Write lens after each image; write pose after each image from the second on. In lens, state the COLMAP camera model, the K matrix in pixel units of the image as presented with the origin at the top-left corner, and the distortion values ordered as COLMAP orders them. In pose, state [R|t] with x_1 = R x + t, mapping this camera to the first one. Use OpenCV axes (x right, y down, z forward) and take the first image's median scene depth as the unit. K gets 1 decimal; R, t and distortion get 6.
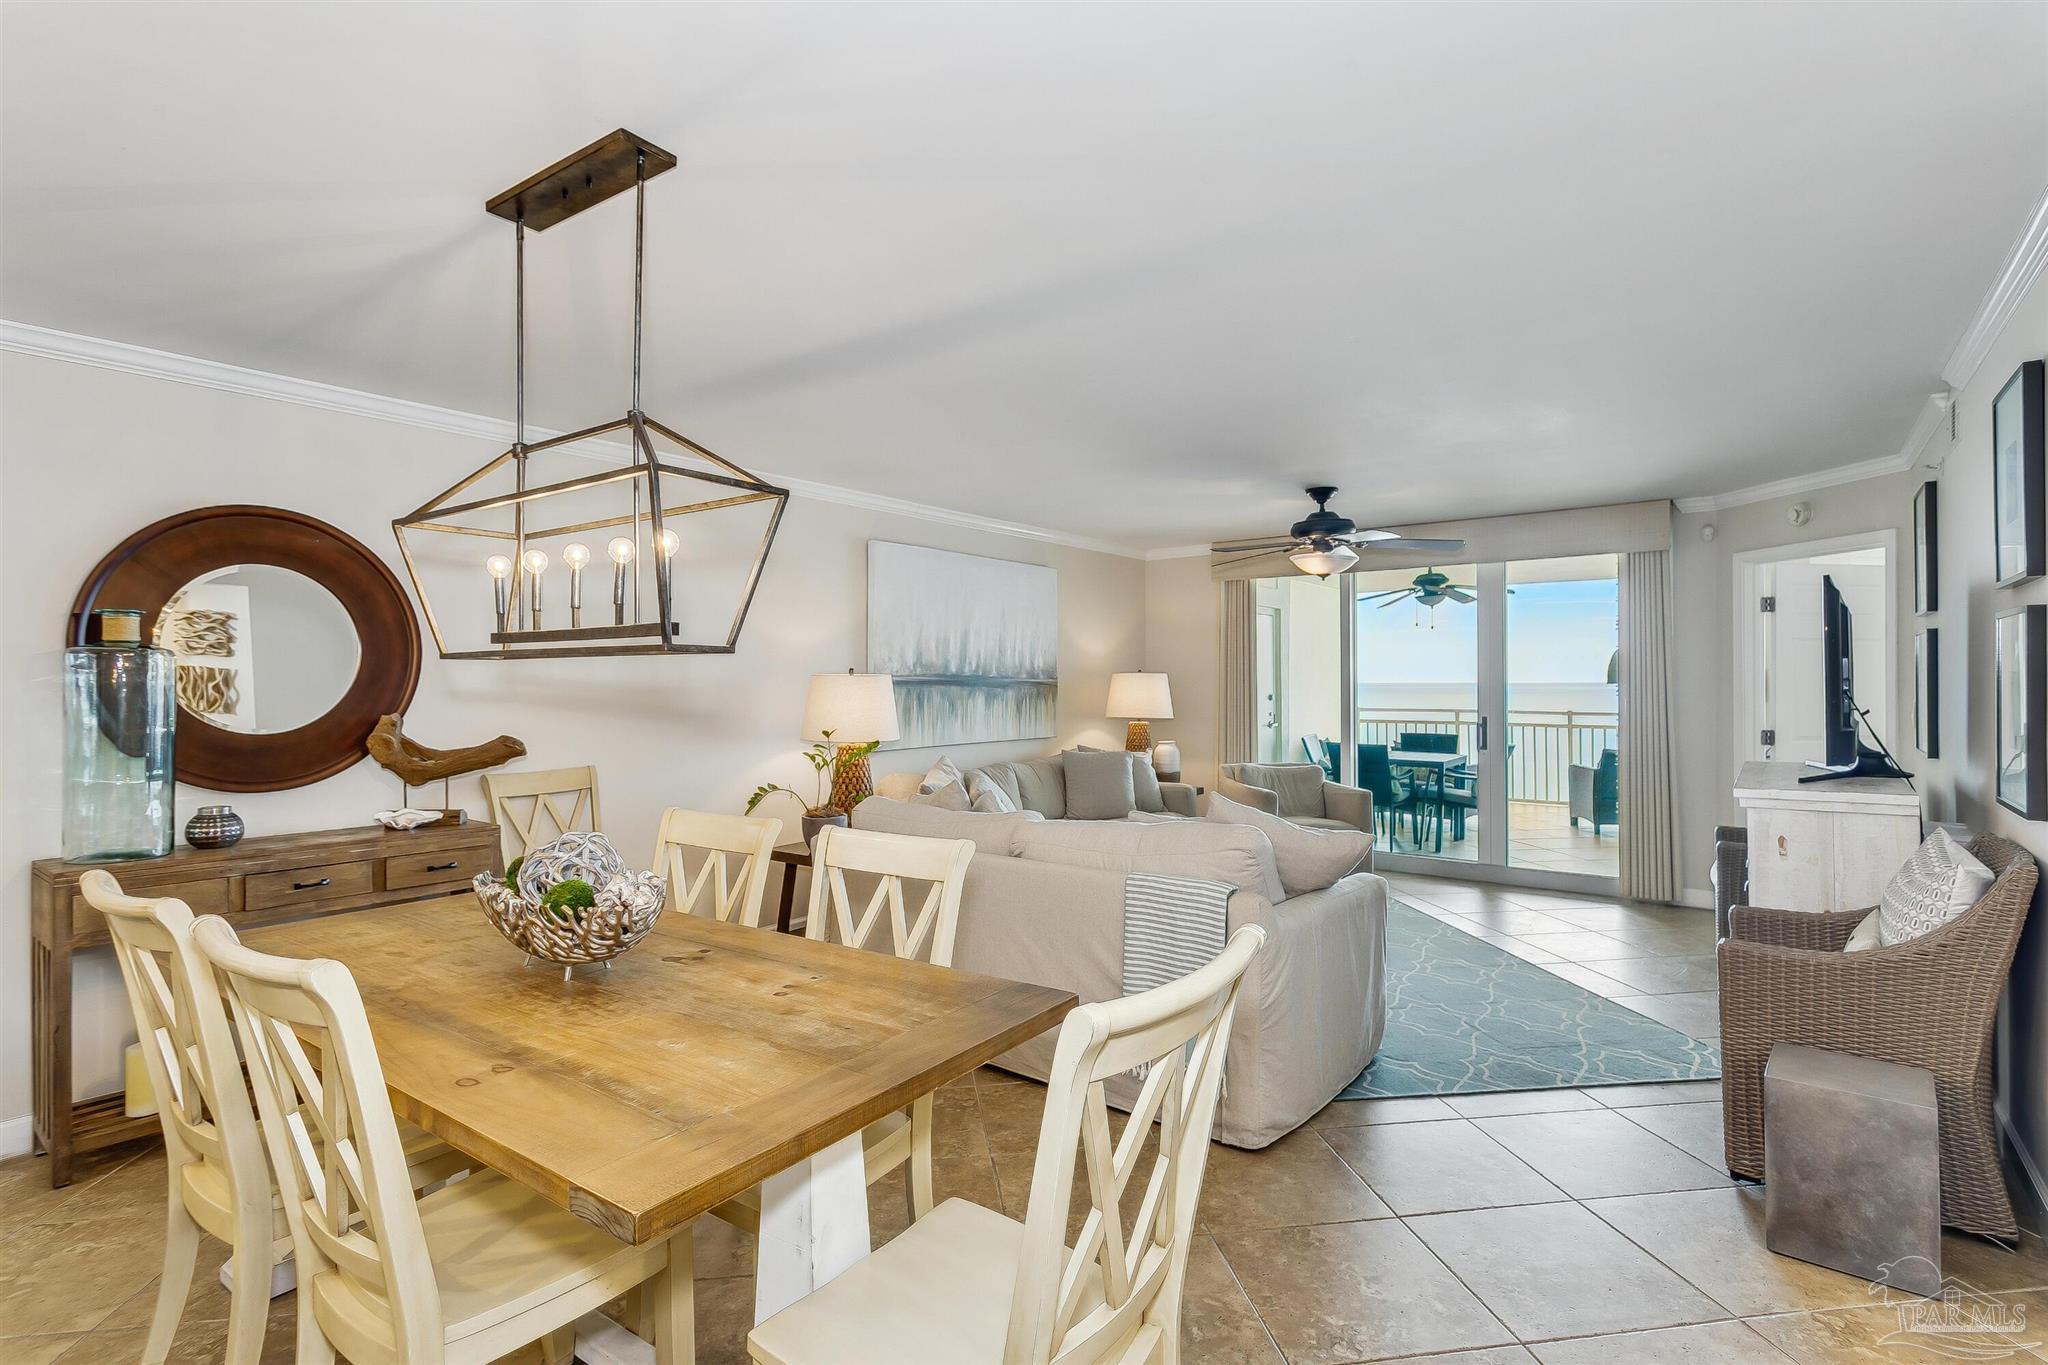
lens RADIAL K [[1002.0, 0, 1007.0], [0, 1002.0, 680.2], [0, 0, 1]] dist [0.005442, 0.000396]
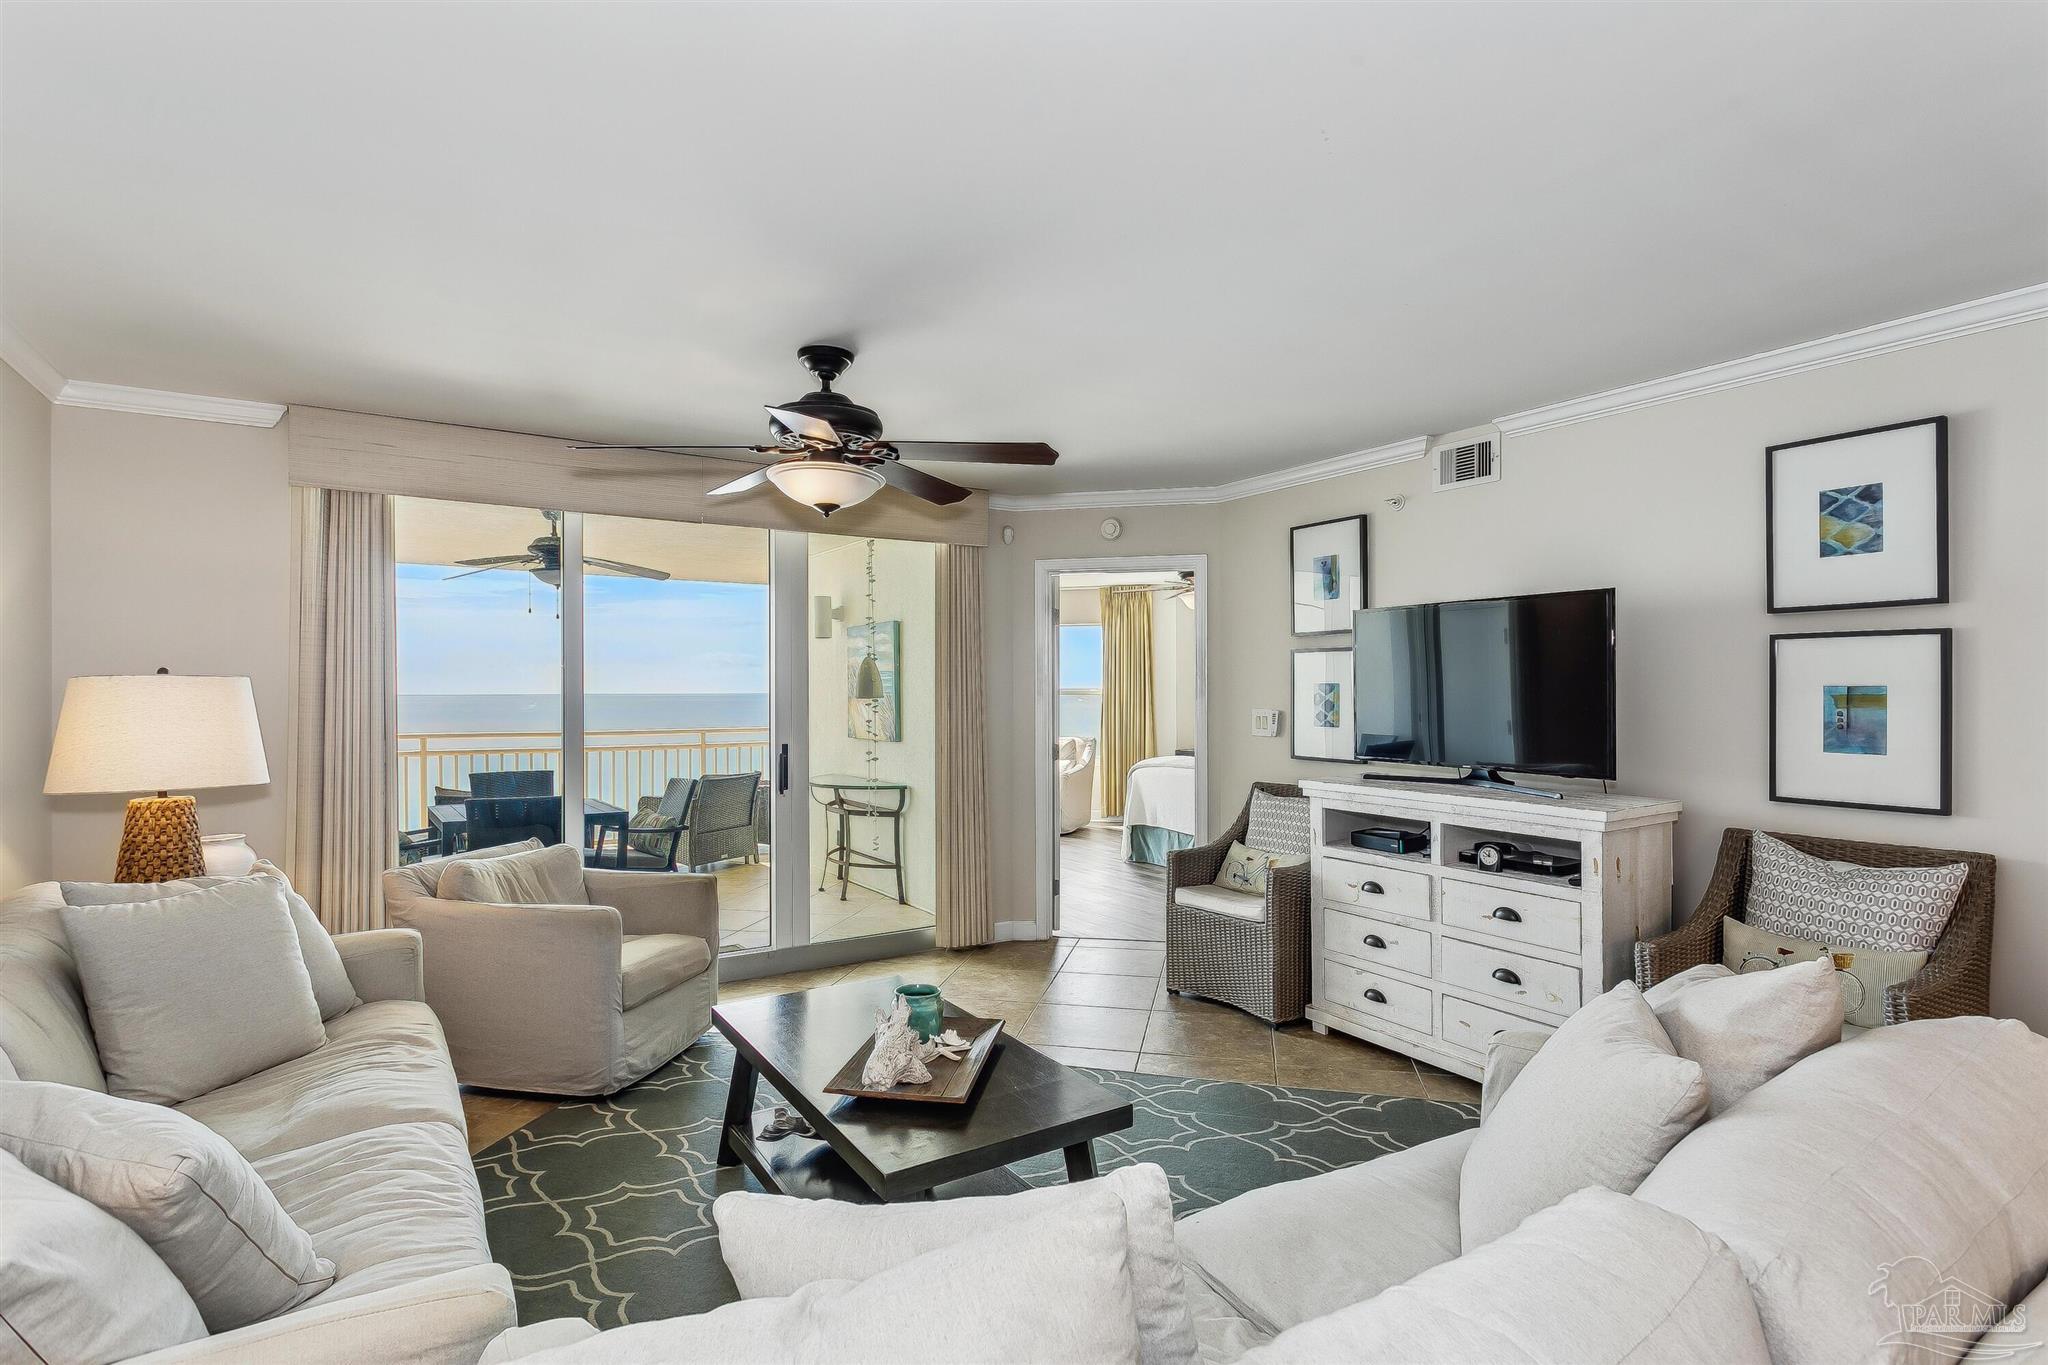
lens RADIAL K [[1002.0, 0, 1064.7], [0, 1002.0, 689.7], [0, 0, 1]] dist [0.005442, 0.000396]
pose [[0.325949, 0.001746, 0.945386, -0.141862], [0.000323, 0.999998, -0.001959, -0.001010], [-0.945387, 0.000944, 0.325948, 0.571638]]
